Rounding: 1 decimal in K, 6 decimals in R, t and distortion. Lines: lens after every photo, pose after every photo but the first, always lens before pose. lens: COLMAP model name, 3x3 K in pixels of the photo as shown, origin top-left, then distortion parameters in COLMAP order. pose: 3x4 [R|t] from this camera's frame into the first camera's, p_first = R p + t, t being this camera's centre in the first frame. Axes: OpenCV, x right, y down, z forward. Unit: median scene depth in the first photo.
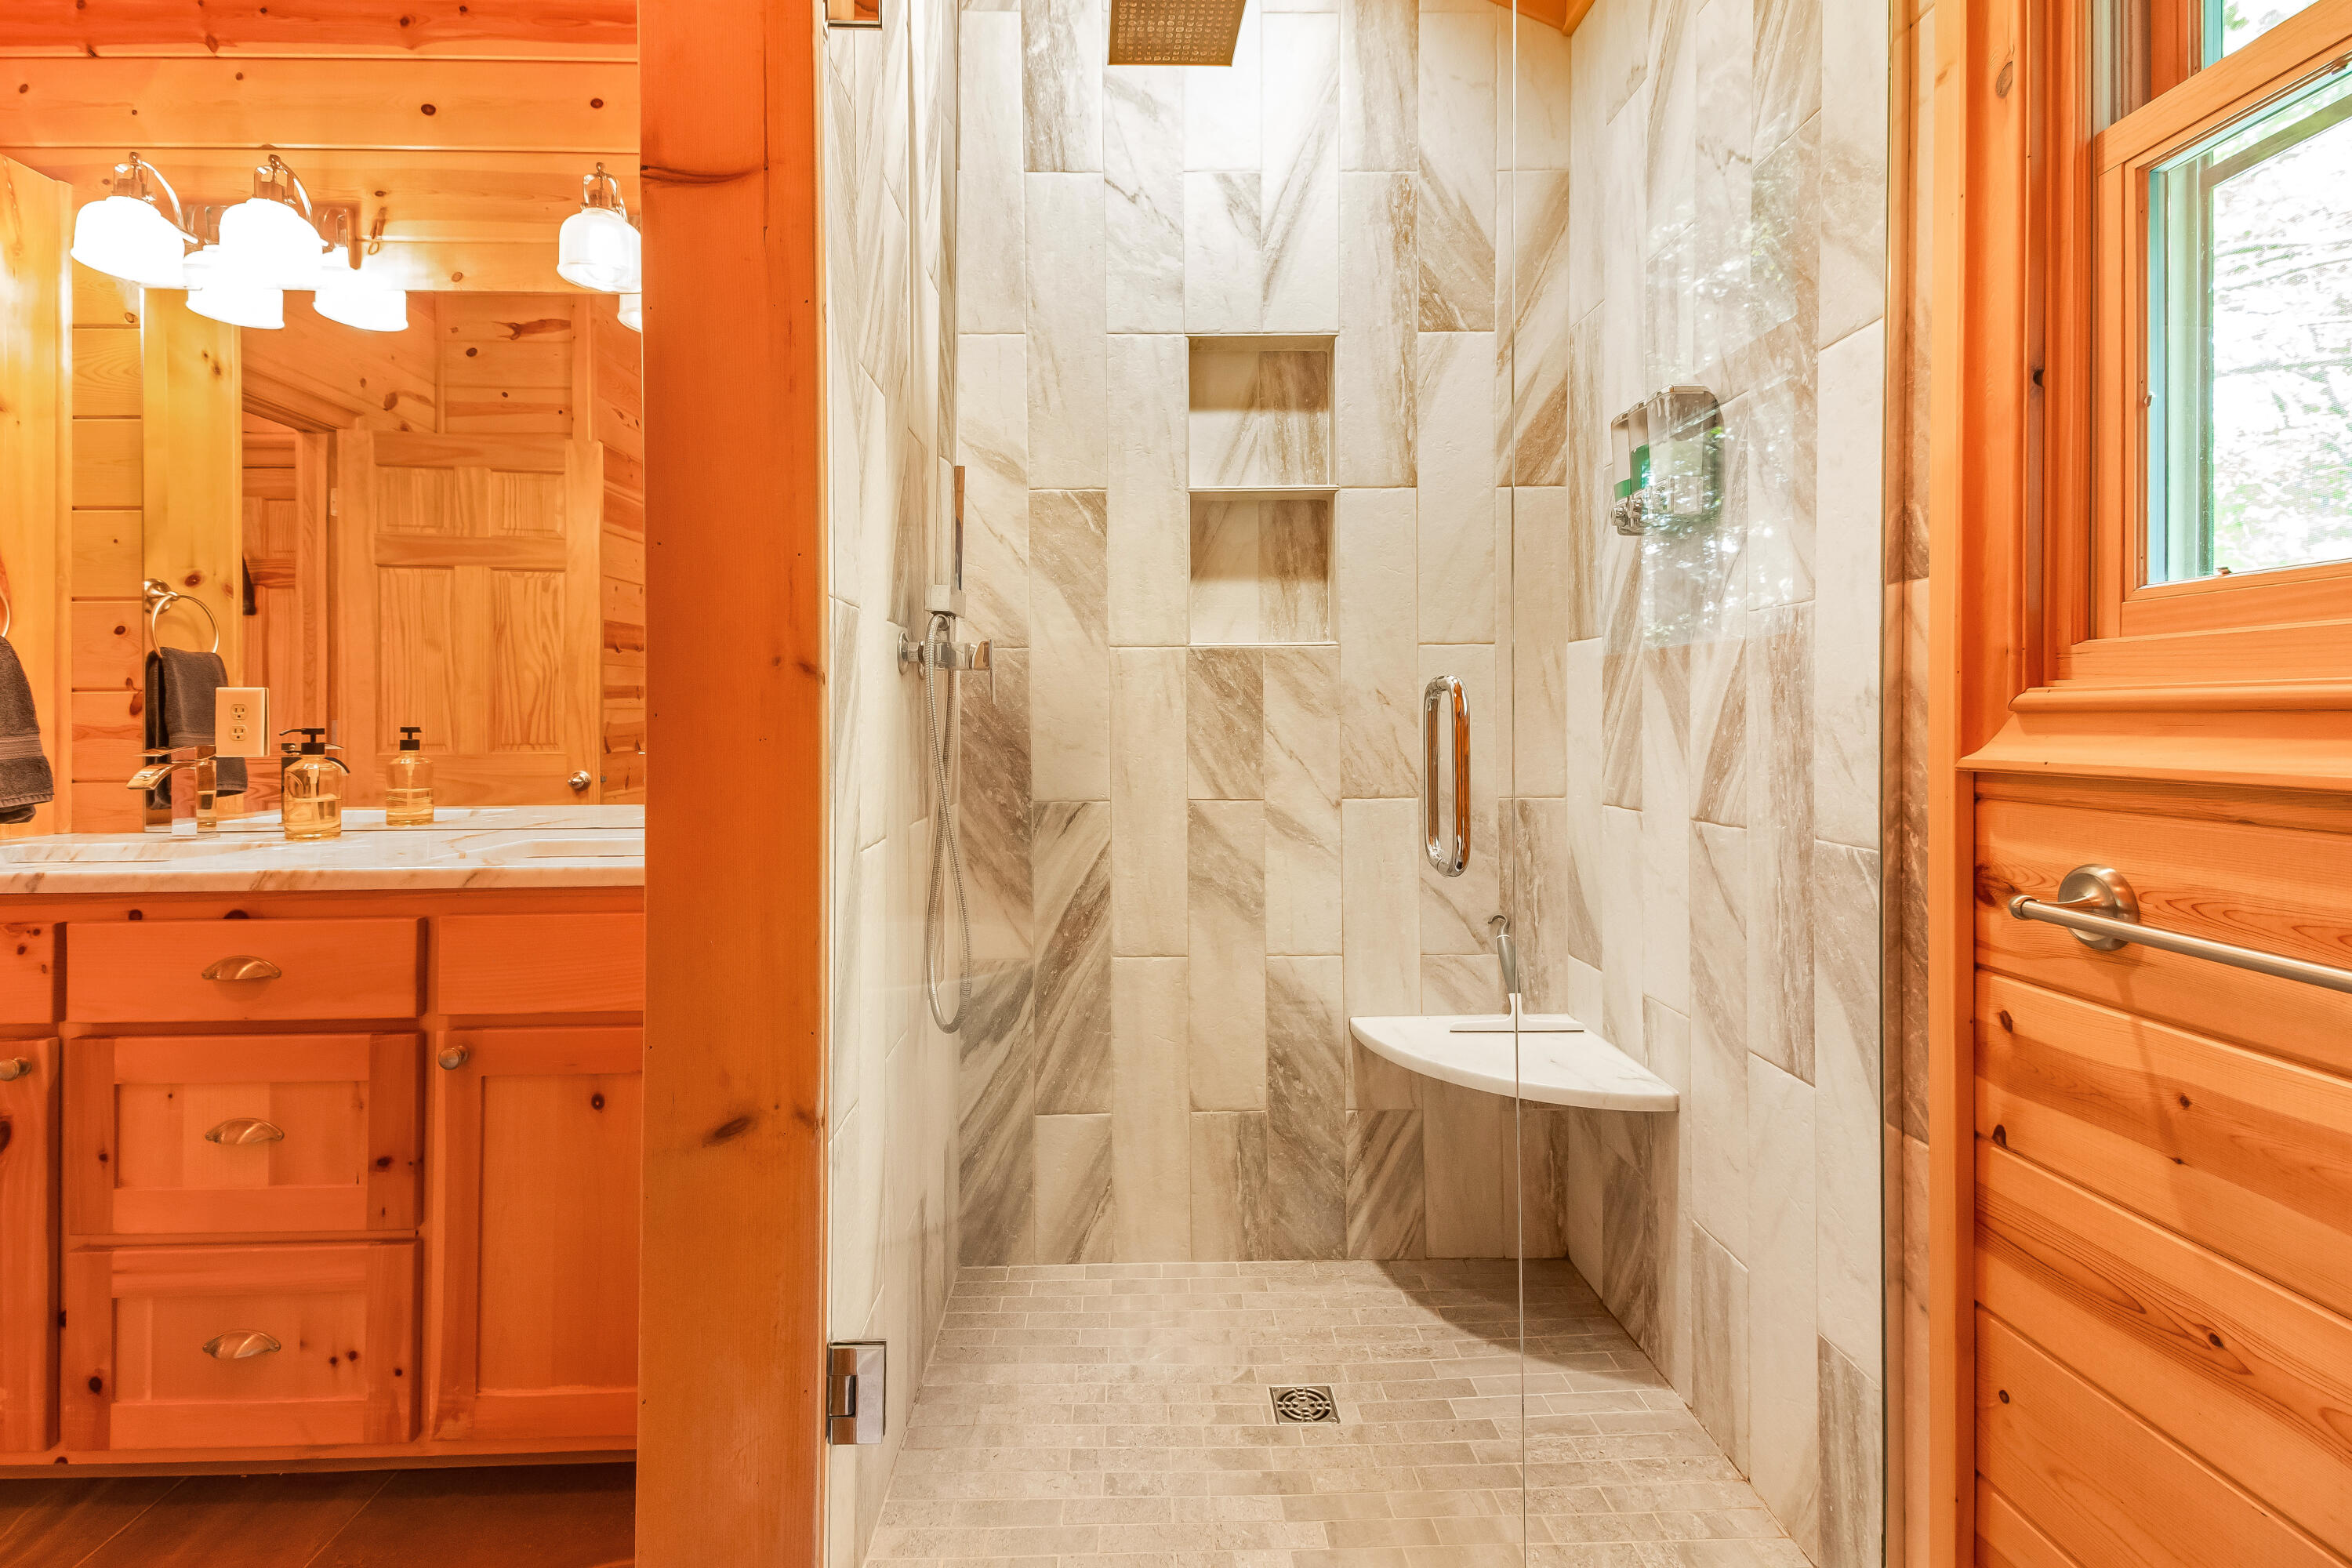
lens RADIAL K [[1080.5, 0, 1146.6], [0, 1080.5, 720.3], [0, 0, 1]] dist [0.043024, -0.018175]
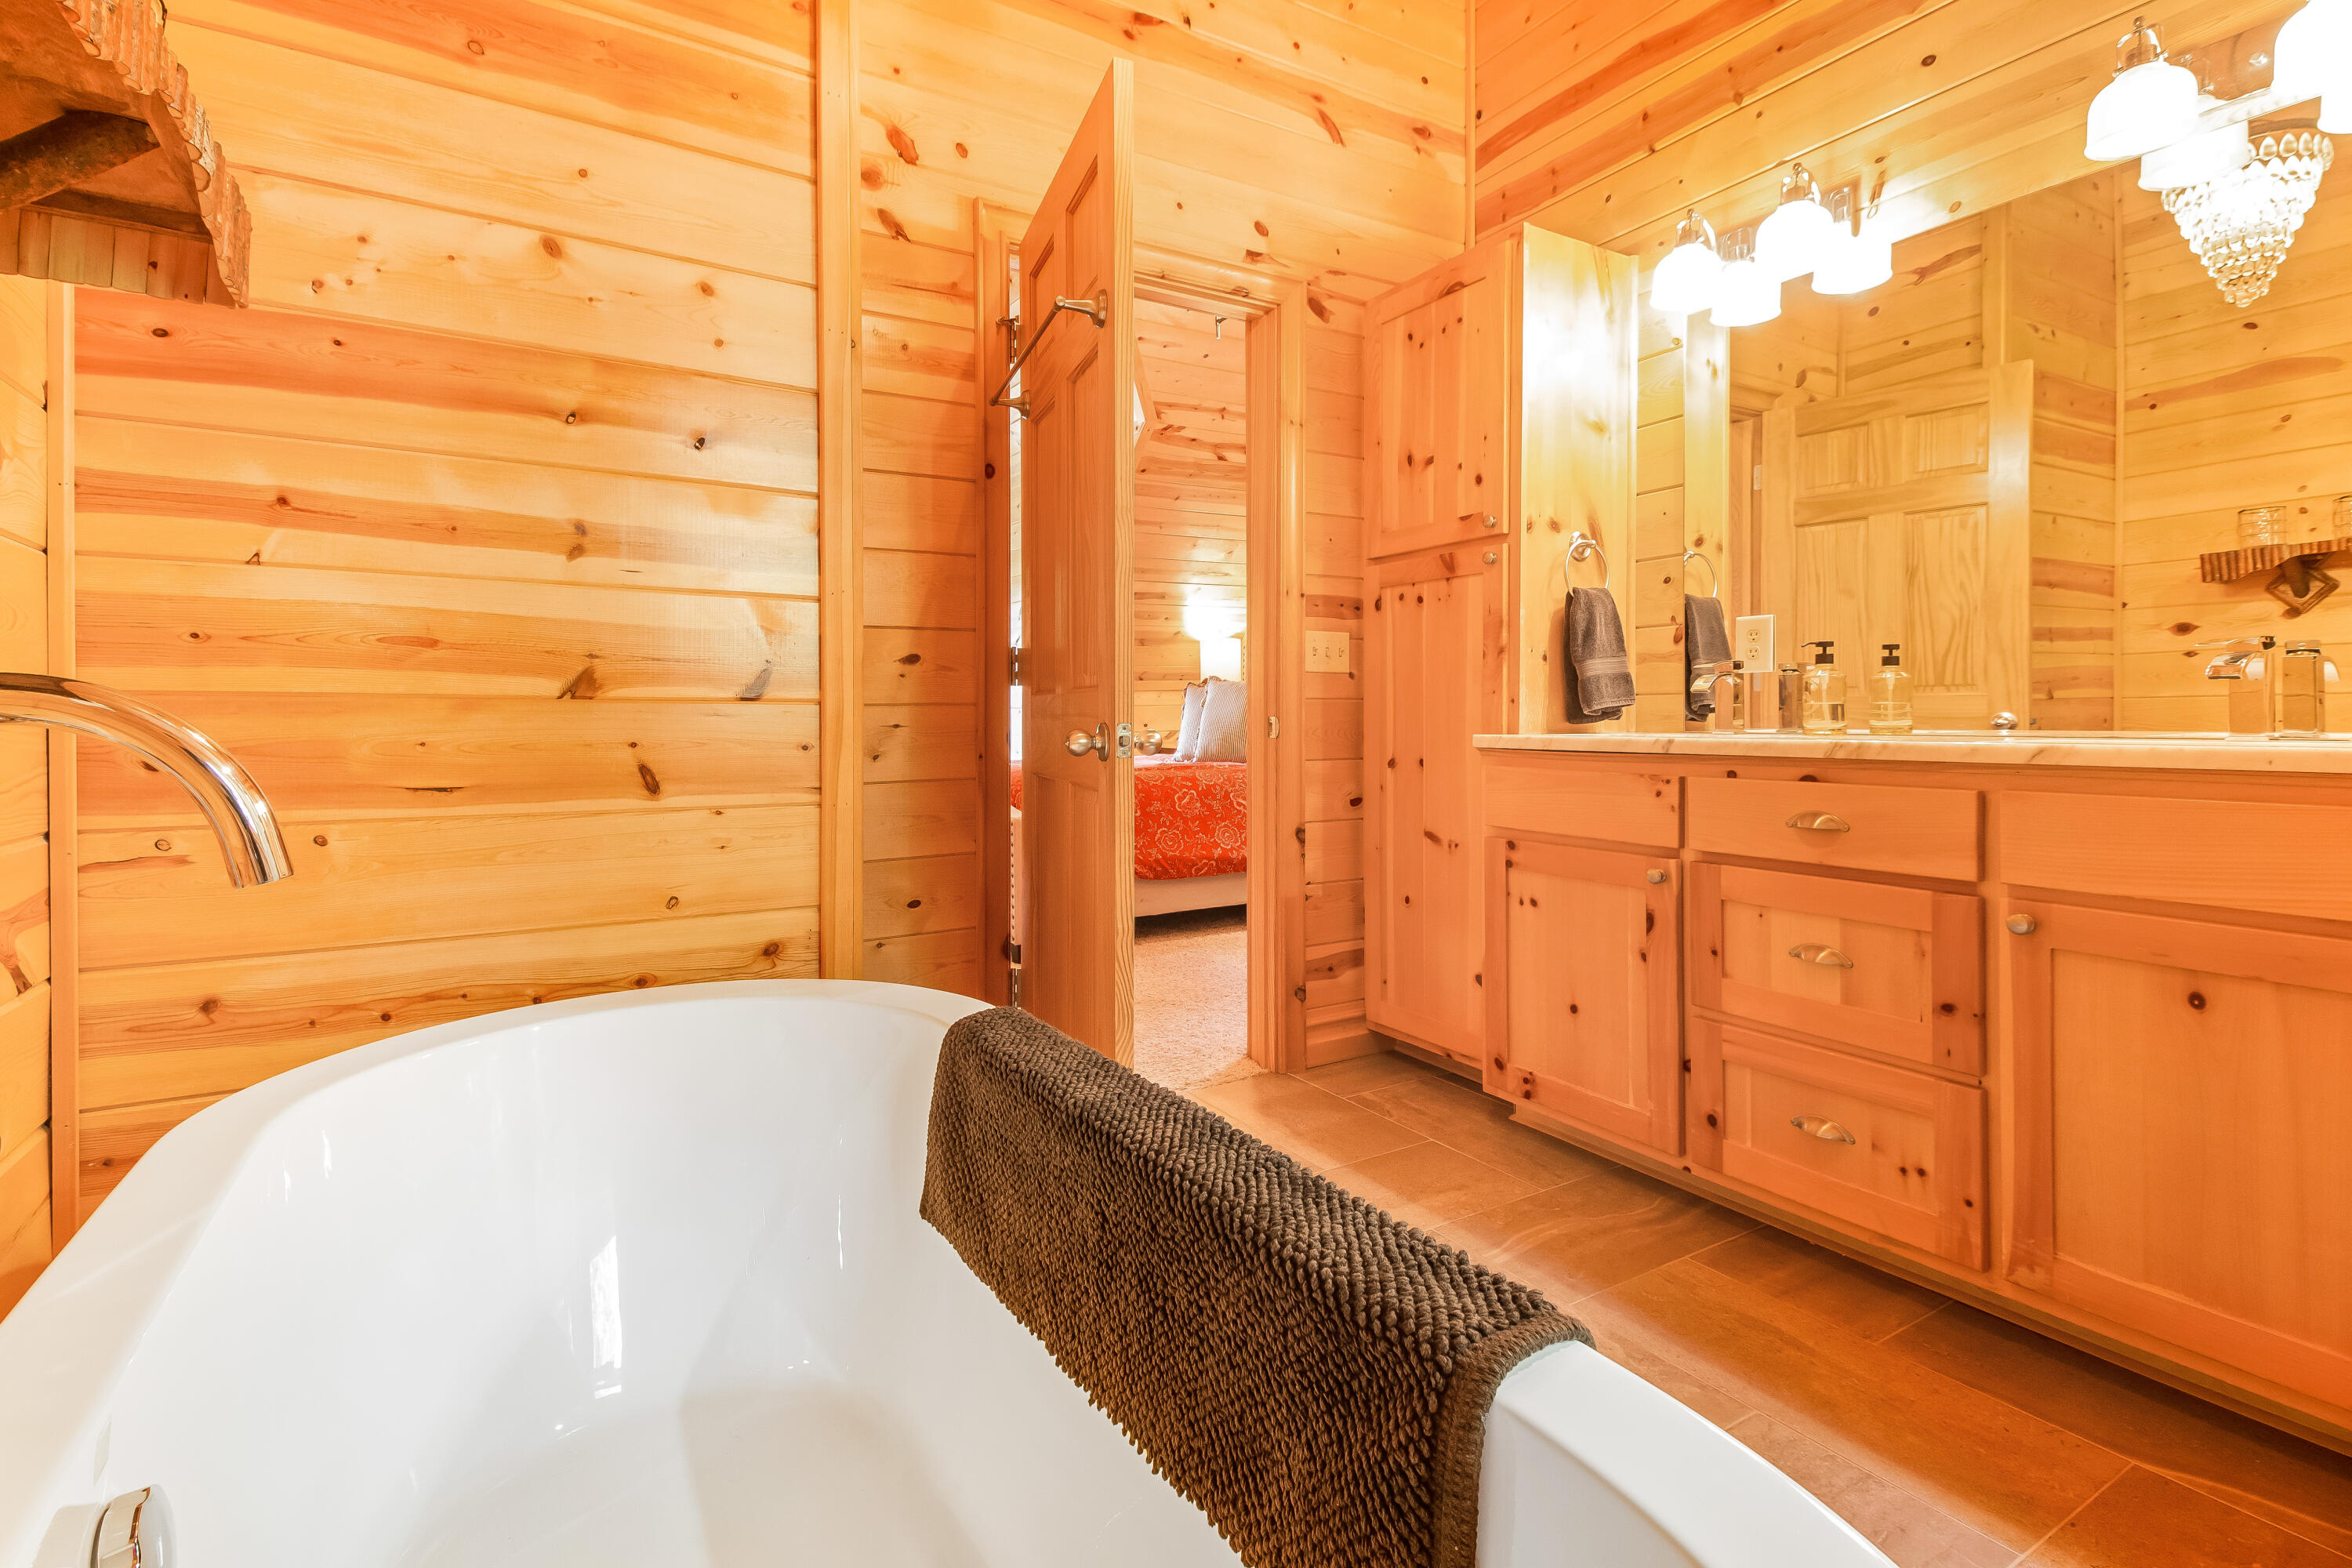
lens RADIAL K [[1080.5, 0, 1185.3], [0, 1080.5, 709.8], [0, 0, 1]] dist [0.043024, -0.018175]
pose [[0.499934, -0.000730, -0.866063, -0.086974], [0.003543, 0.999993, 0.001203, 0.072054], [0.866056, -0.003670, 0.499933, -0.160117]]
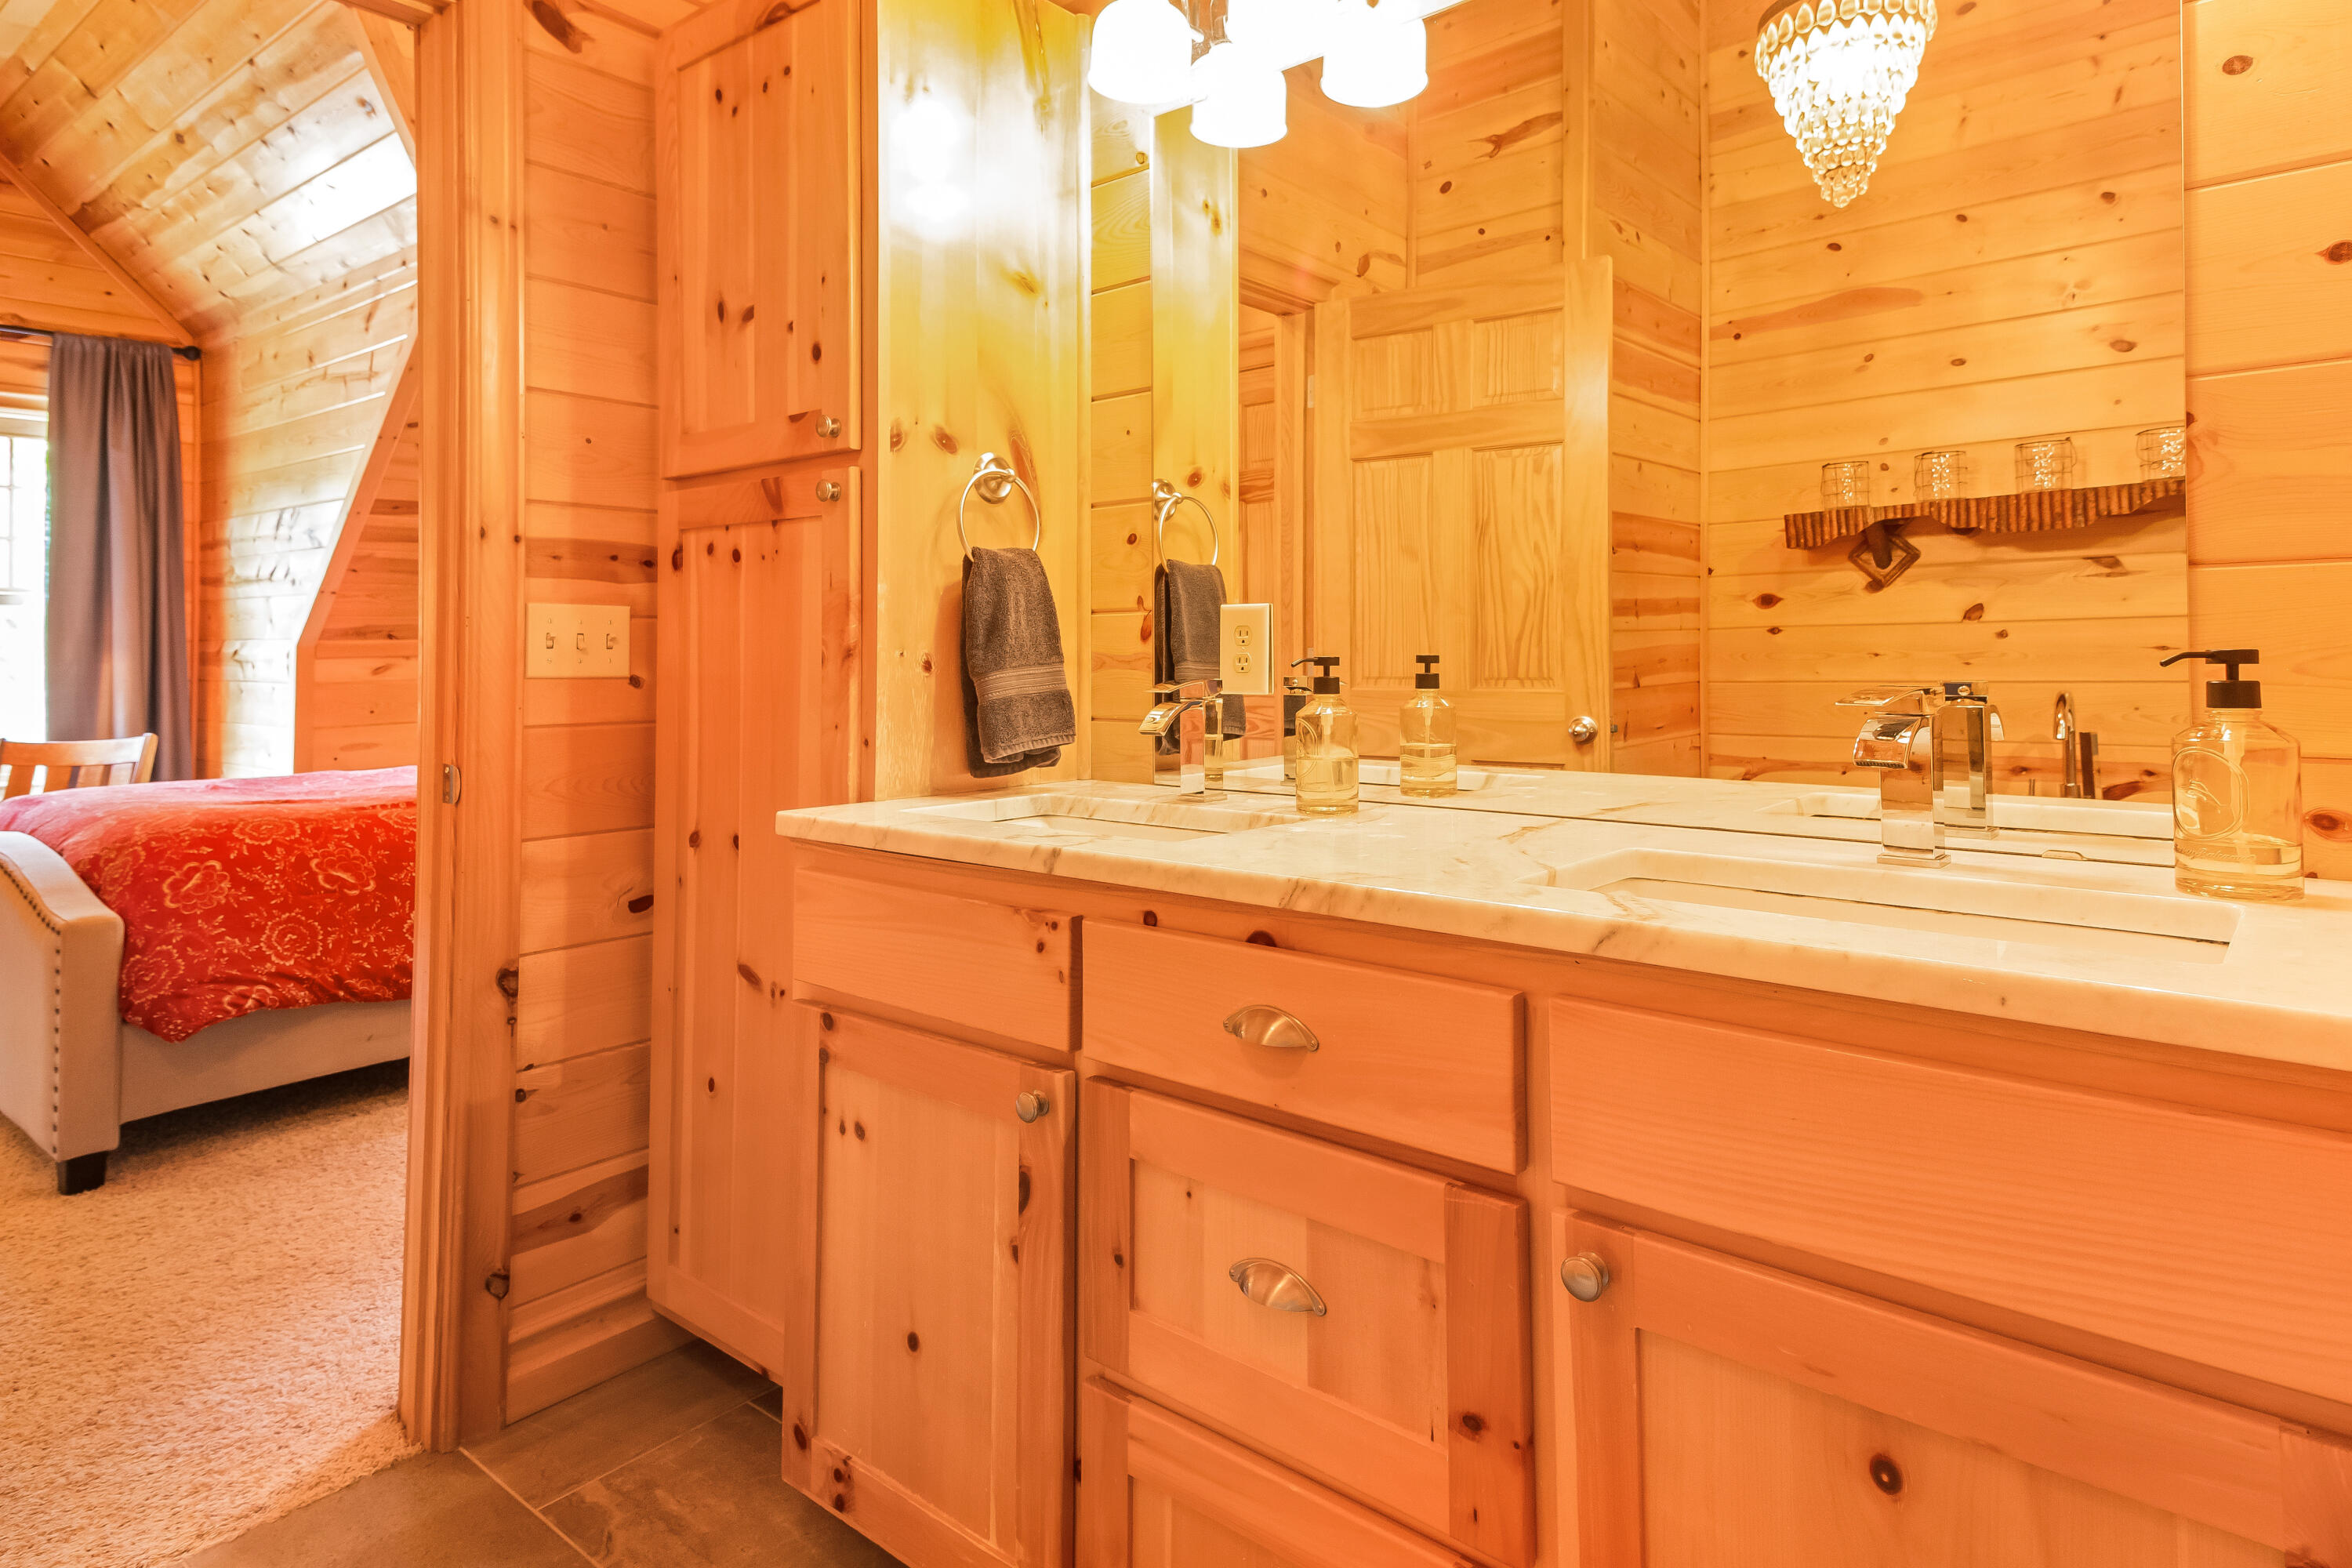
lens RADIAL K [[1330.8, 0, 1167.6], [0, 1330.8, 634.0], [0, 0, 1]] dist [0.077792, -0.004365]
pose [[0.751950, -0.009969, -0.659144, -0.254395], [0.002941, 0.999926, -0.011768, 0.002333], [0.659213, 0.006911, 0.751924, 0.271395]]
